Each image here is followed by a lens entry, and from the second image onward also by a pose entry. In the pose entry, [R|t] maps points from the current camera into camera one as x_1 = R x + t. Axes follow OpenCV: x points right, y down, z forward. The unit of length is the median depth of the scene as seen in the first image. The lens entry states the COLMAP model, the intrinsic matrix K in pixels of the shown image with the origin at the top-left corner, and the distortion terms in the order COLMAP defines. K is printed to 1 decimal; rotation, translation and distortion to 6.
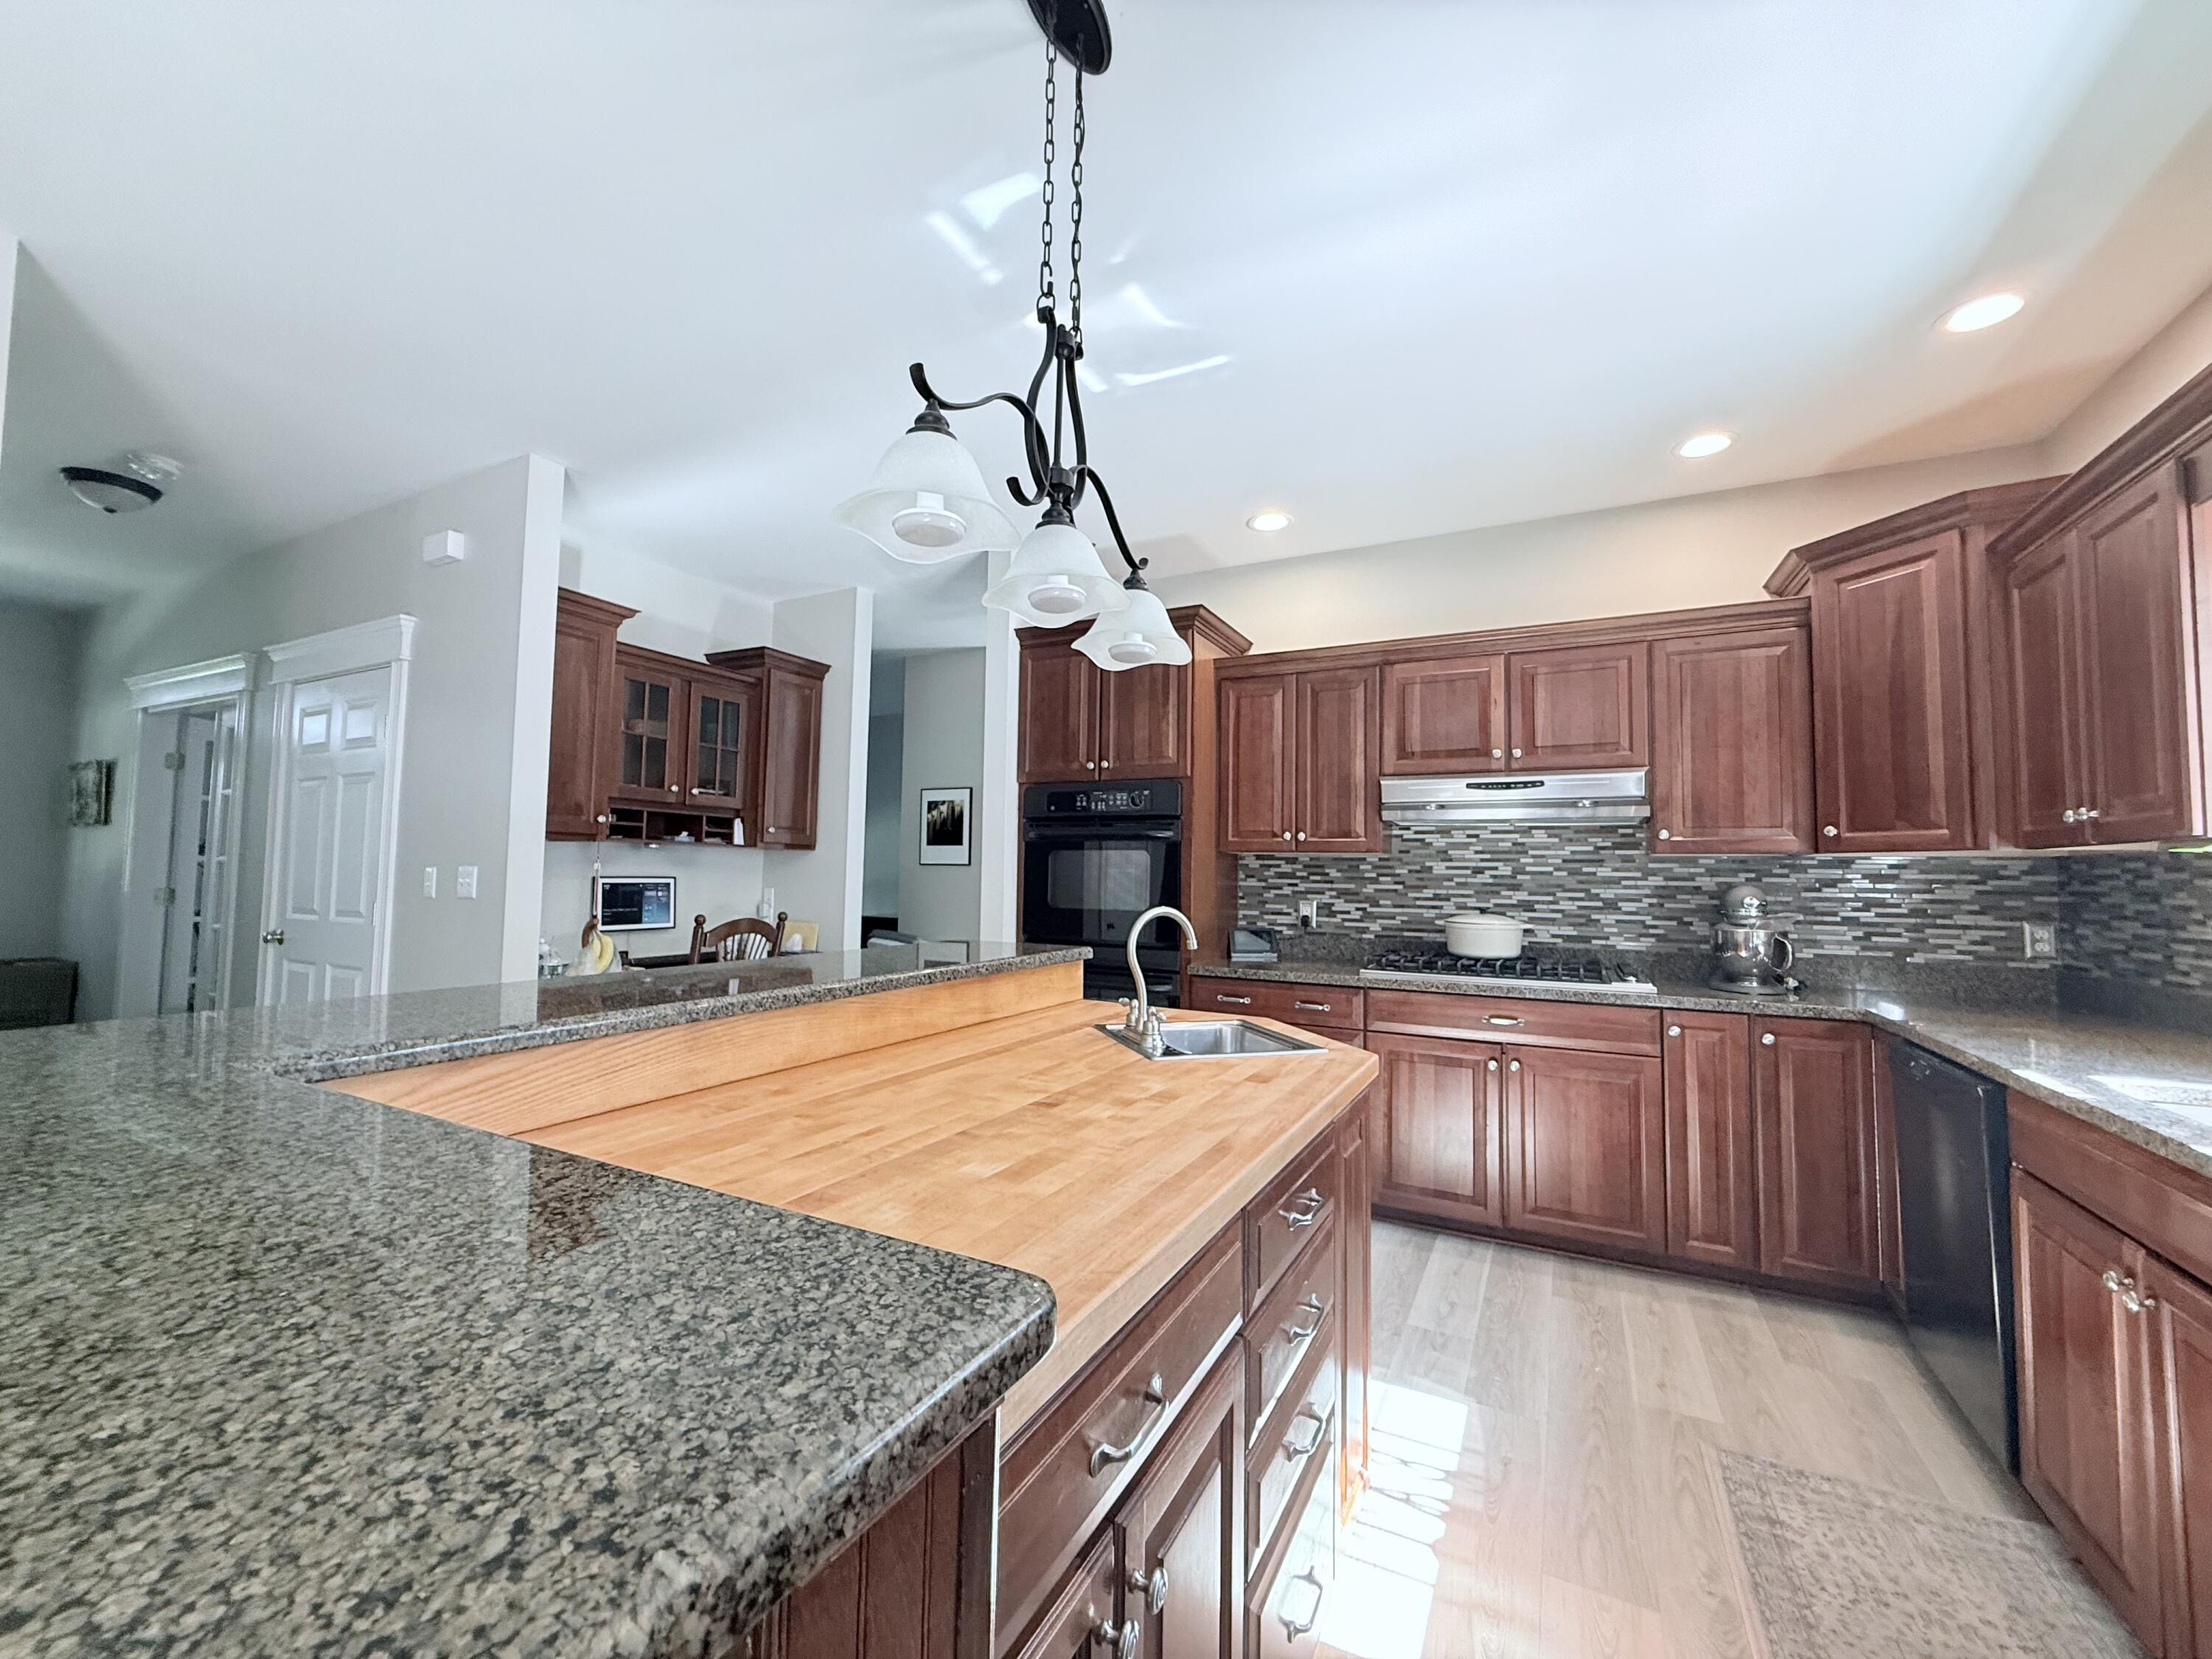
lens RADIAL K [[881.8, 0, 1100.9], [0, 881.8, 826.1], [0, 0, 1]] dist [-0.001178, 0.000532]
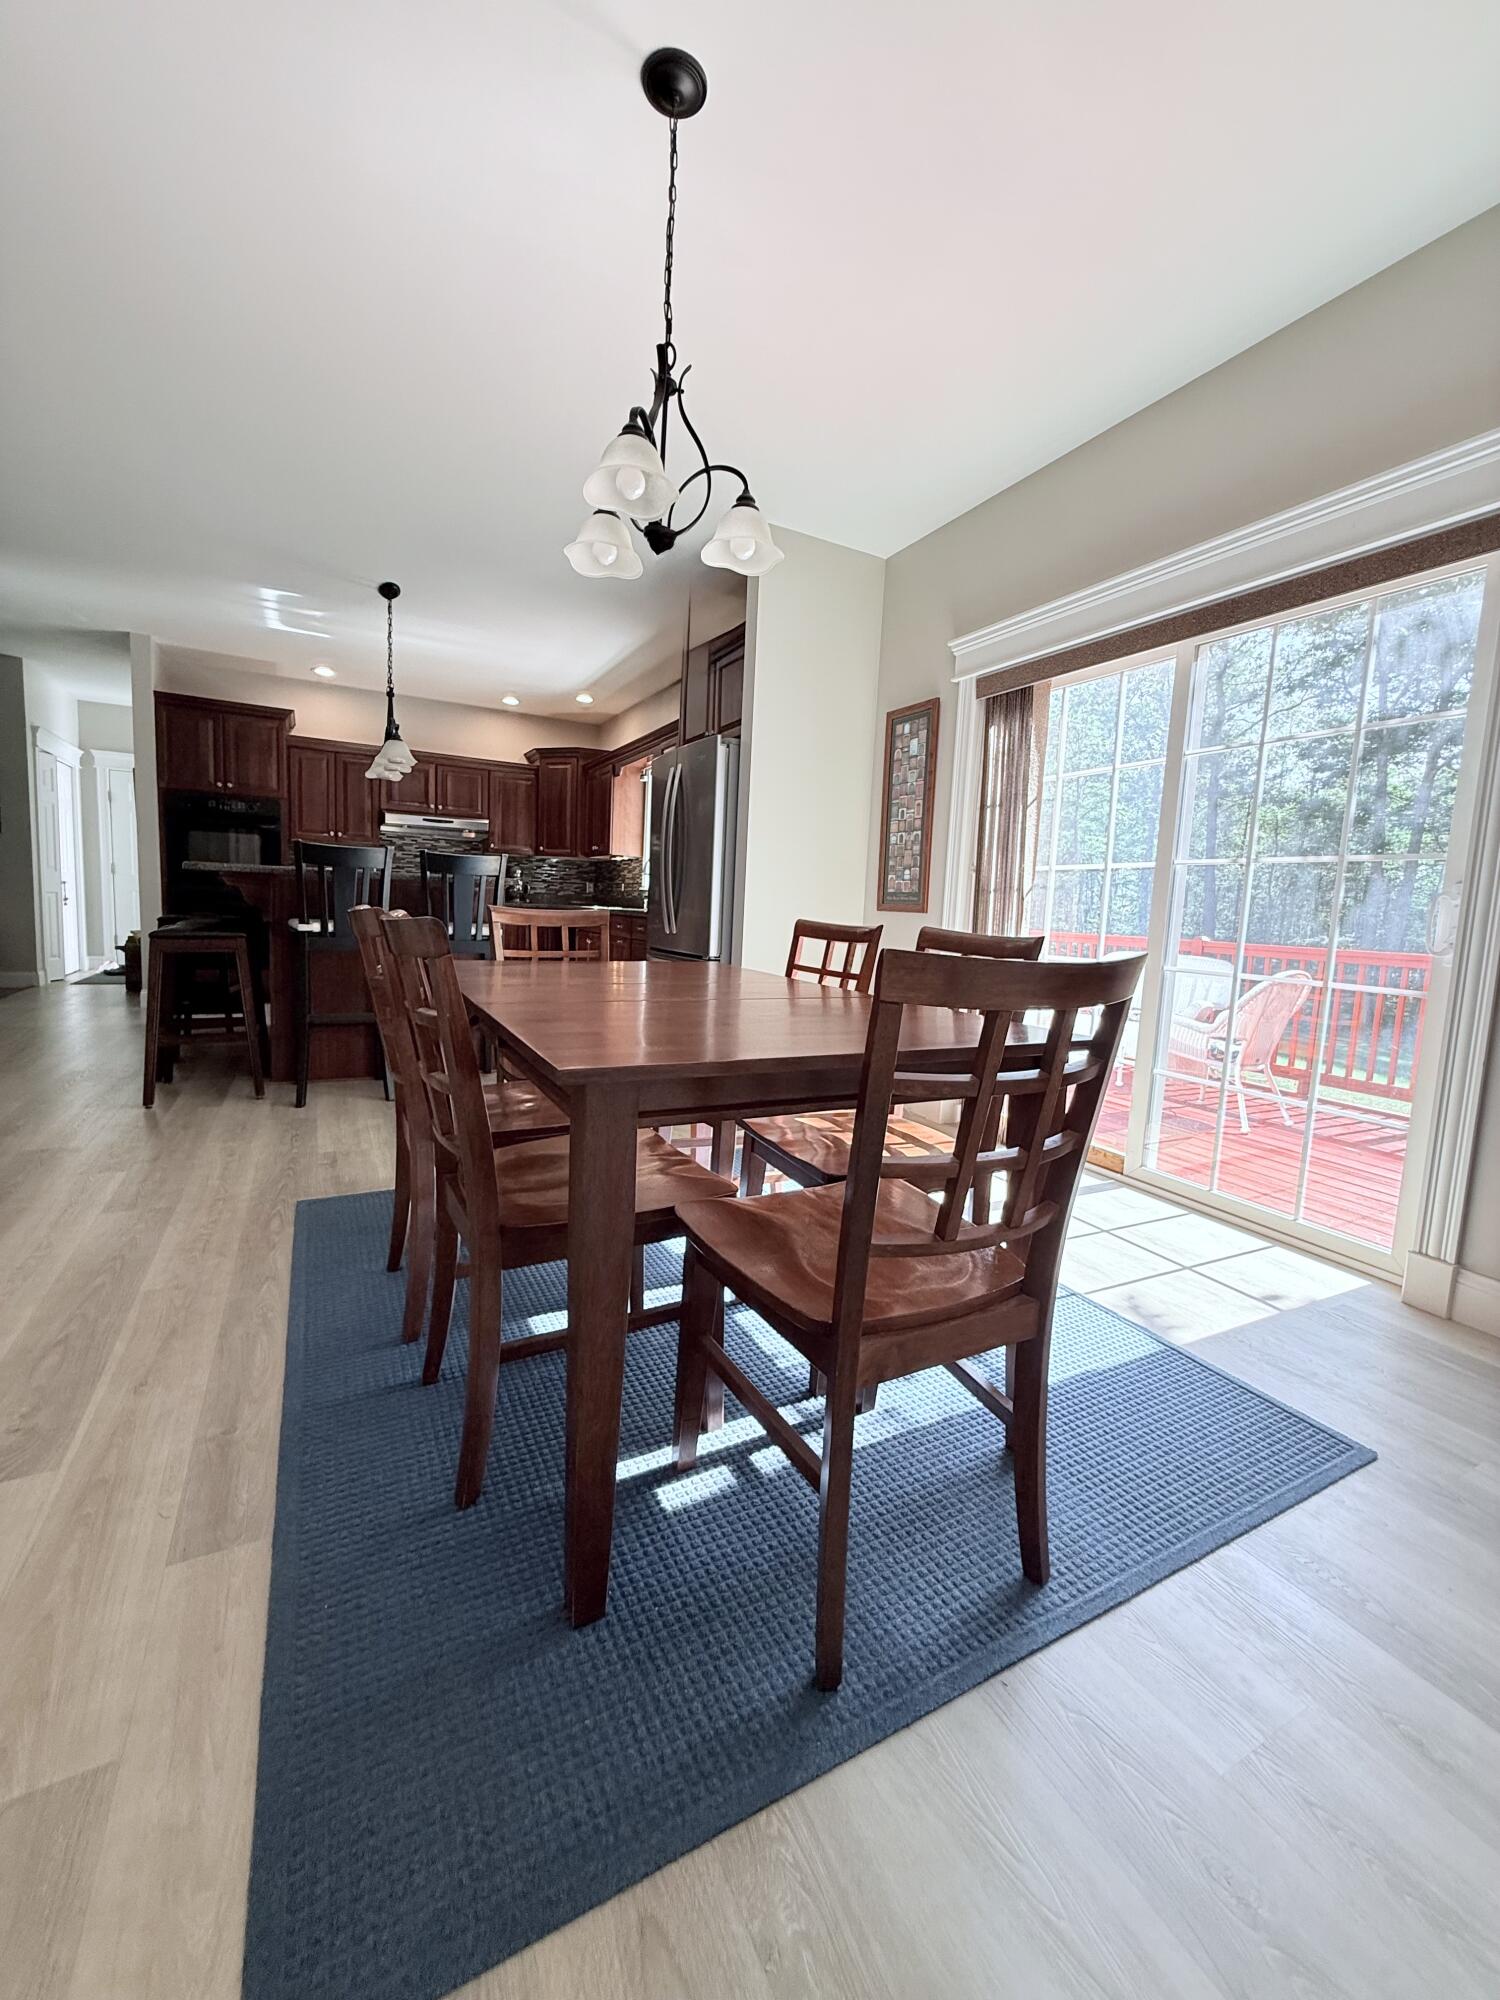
lens RADIAL K [[797.3, 0, 743.5], [0, 797.3, 993.3], [0, 0, 1]] dist [-0.001178, 0.000532]
pose [[0.565300, -0.079628, 0.821033, -0.800142], [-0.082064, 0.984963, 0.152030, 0.016962], [-0.820793, -0.153320, 0.550265, -0.864726]]
